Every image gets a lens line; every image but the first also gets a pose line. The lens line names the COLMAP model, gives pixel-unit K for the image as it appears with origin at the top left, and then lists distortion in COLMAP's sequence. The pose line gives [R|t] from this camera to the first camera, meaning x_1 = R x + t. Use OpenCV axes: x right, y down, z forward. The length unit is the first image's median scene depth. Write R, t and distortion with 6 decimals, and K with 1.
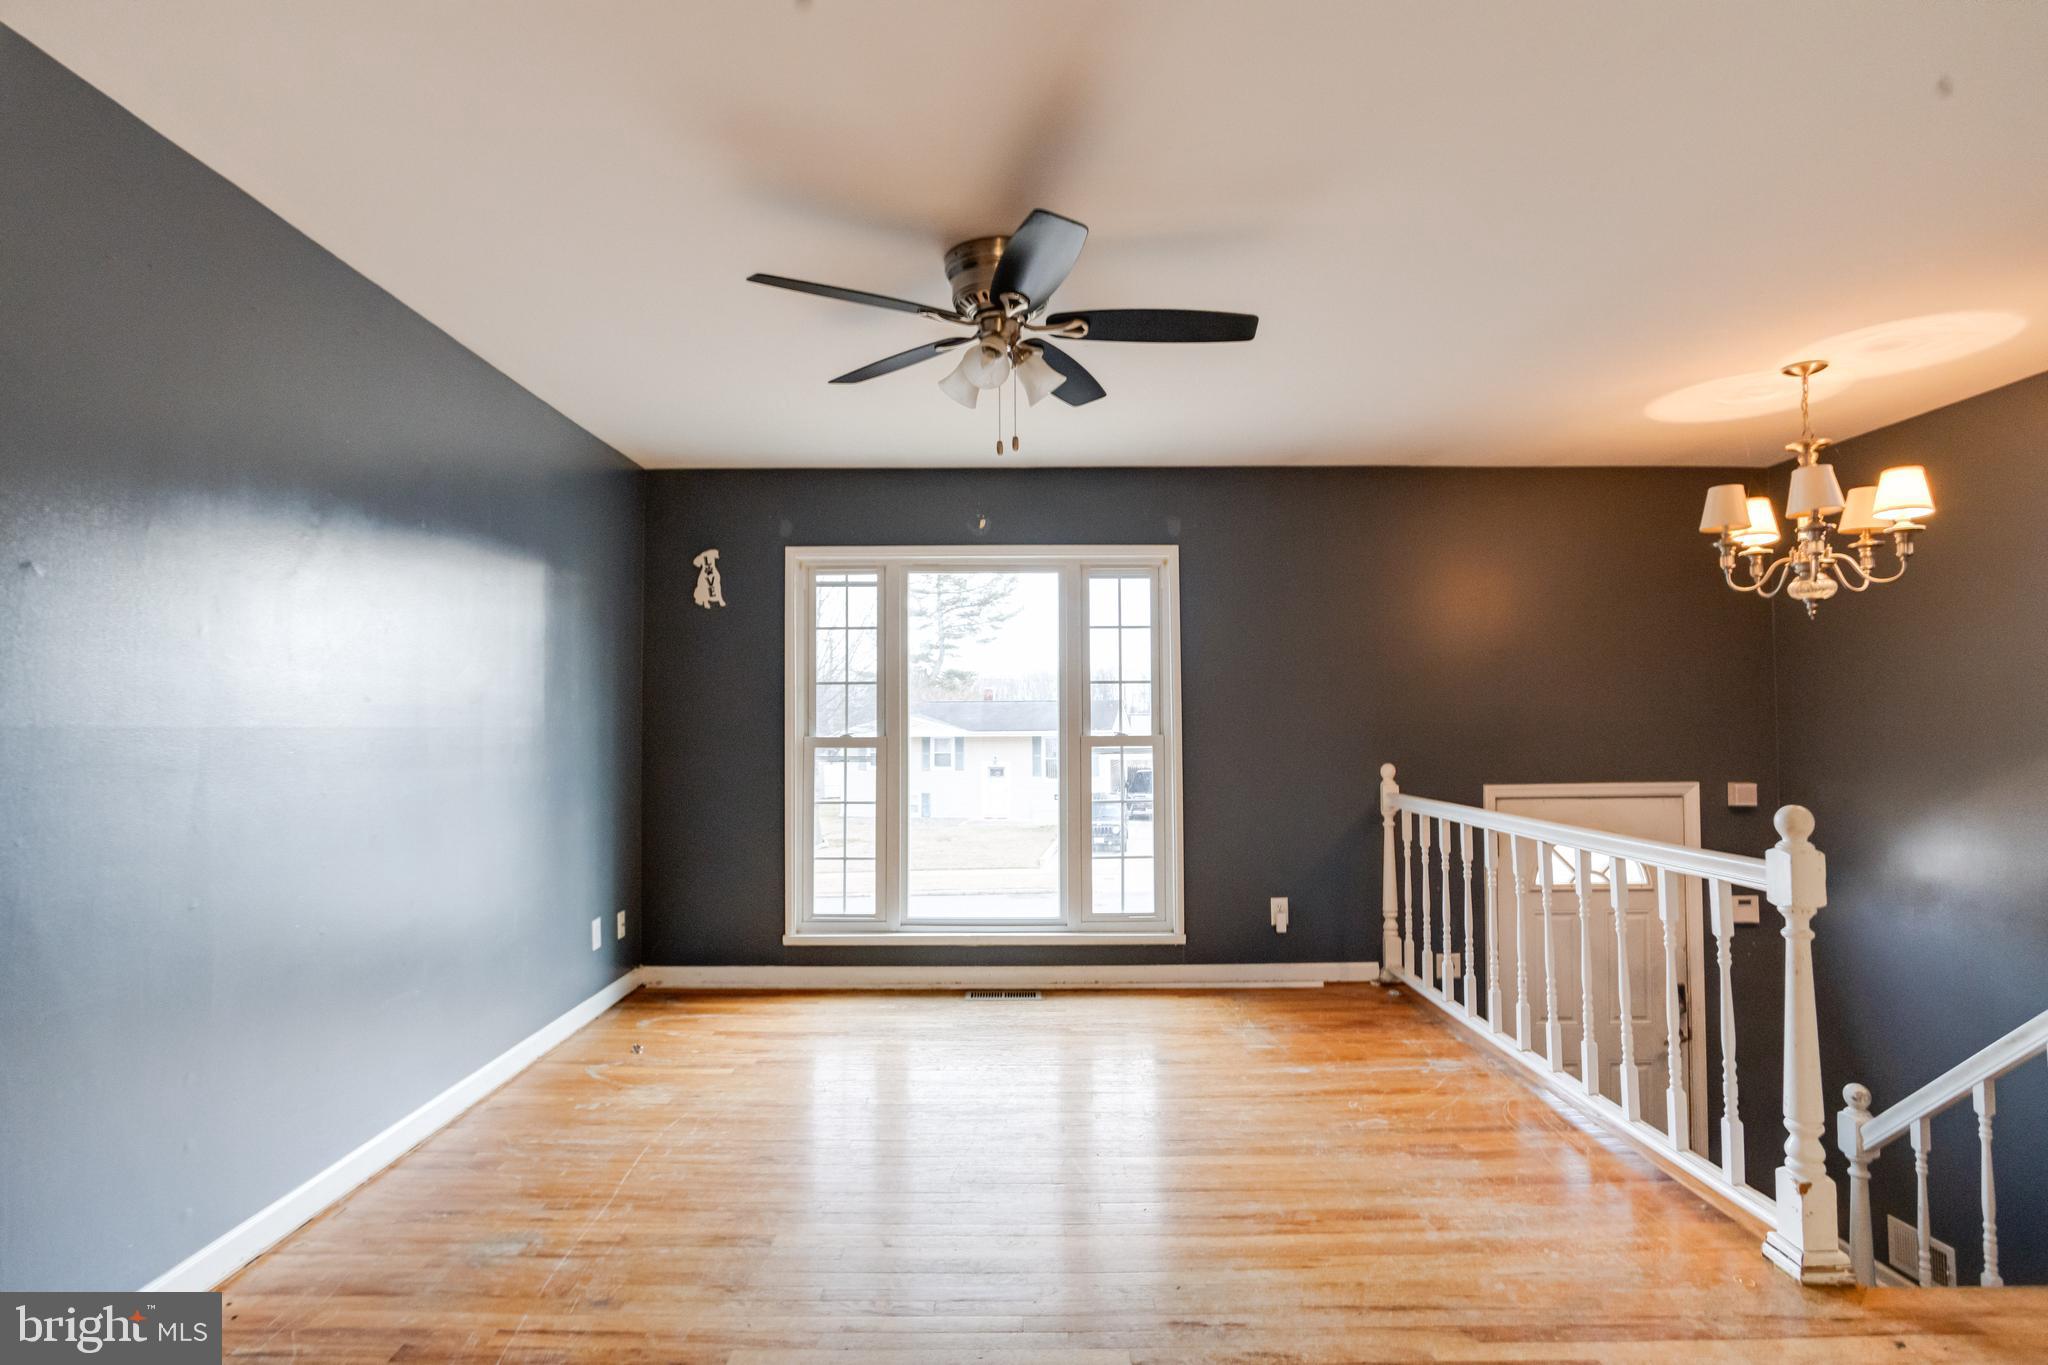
lens RADIAL K [[1026.3, 0, 1003.0], [0, 1026.3, 684.5], [0, 0, 1]] dist [-0.053867, 0.025151]
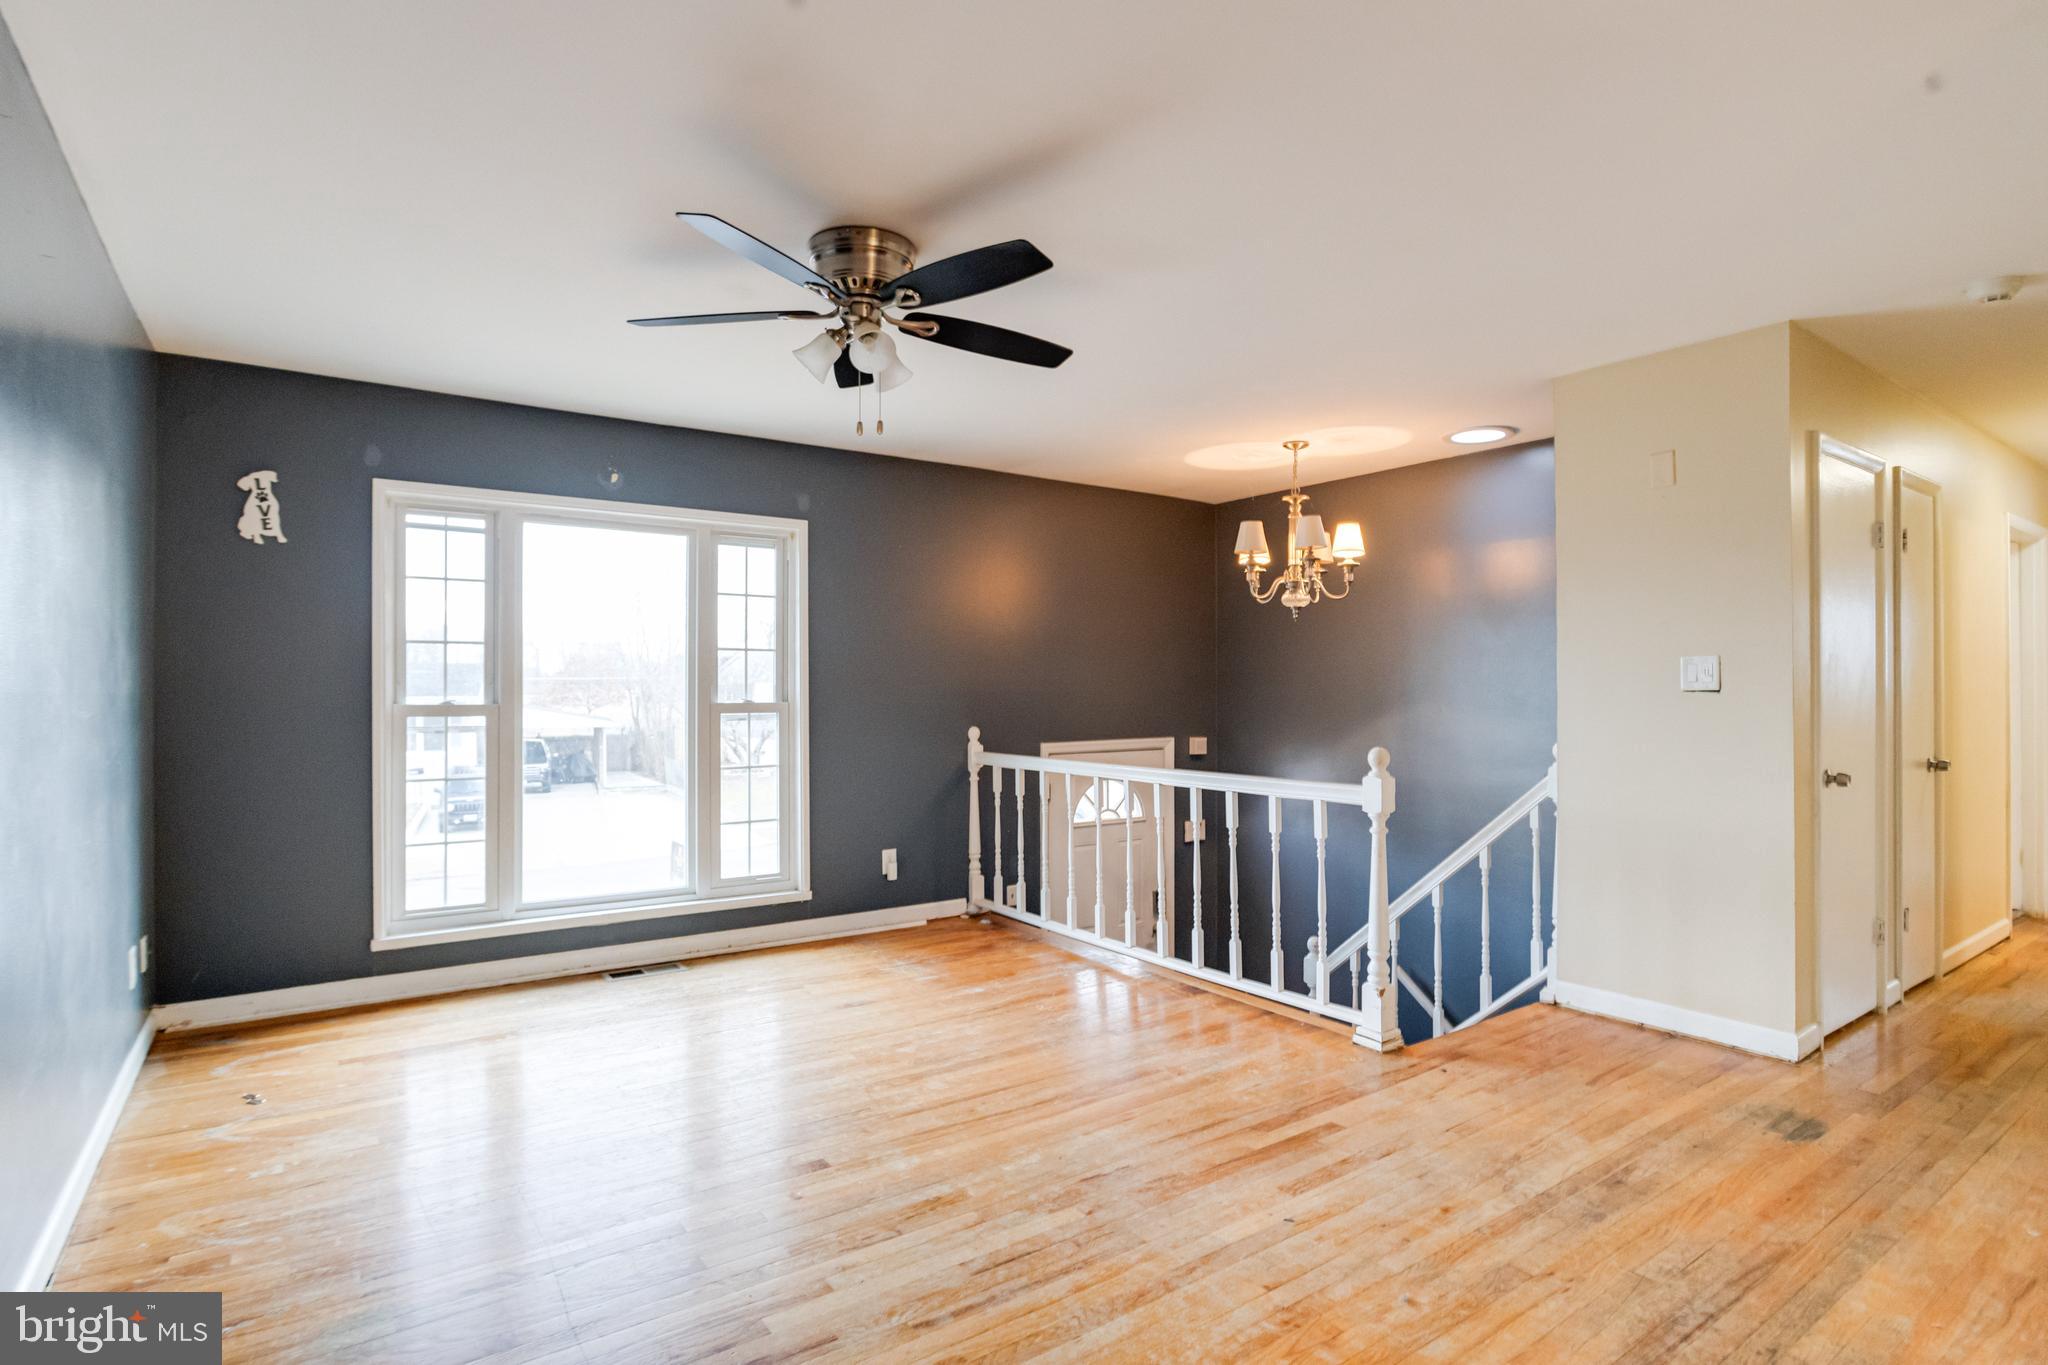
lens RADIAL K [[1026.3, 0, 1003.0], [0, 1026.3, 684.5], [0, 0, 1]] dist [-0.053867, 0.025151]
pose [[0.819188, 0.007491, 0.573476, -0.269347], [-0.025794, 0.999384, 0.023793, 0.001284], [-0.572944, -0.034283, 0.818877, 0.027510]]
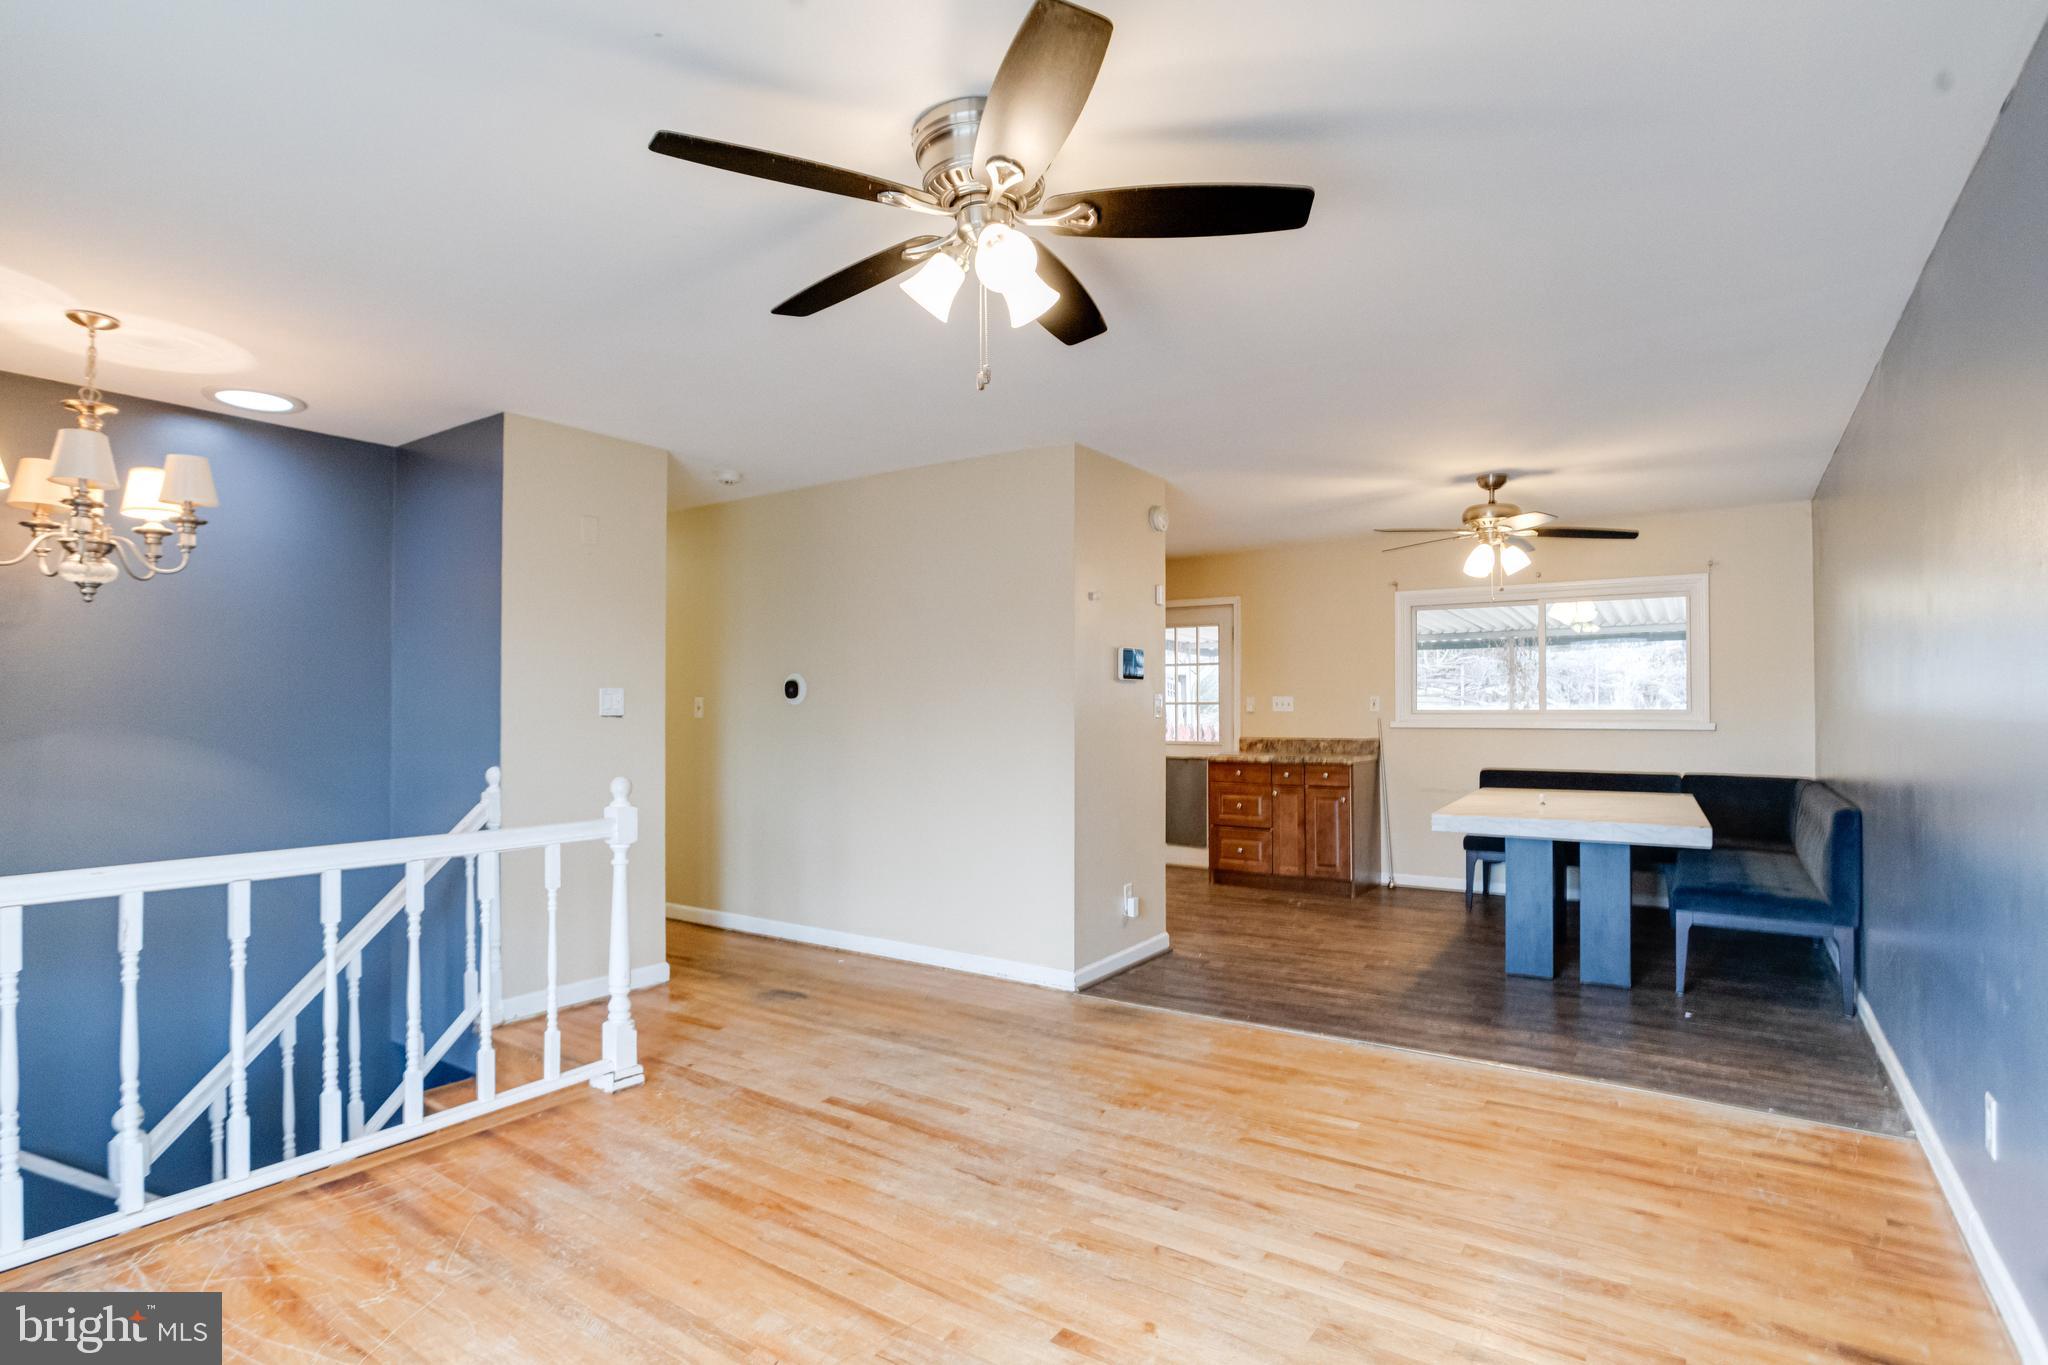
lens RADIAL K [[1029.8, 0, 1015.9], [0, 1029.8, 676.7], [0, 0, 1]] dist [-0.055354, 0.024717]
pose [[-0.828846, 0.023761, 0.558972, -0.257327], [-0.017440, 0.997515, -0.068264, 0.031795], [-0.559205, -0.066329, -0.826372, 0.910578]]
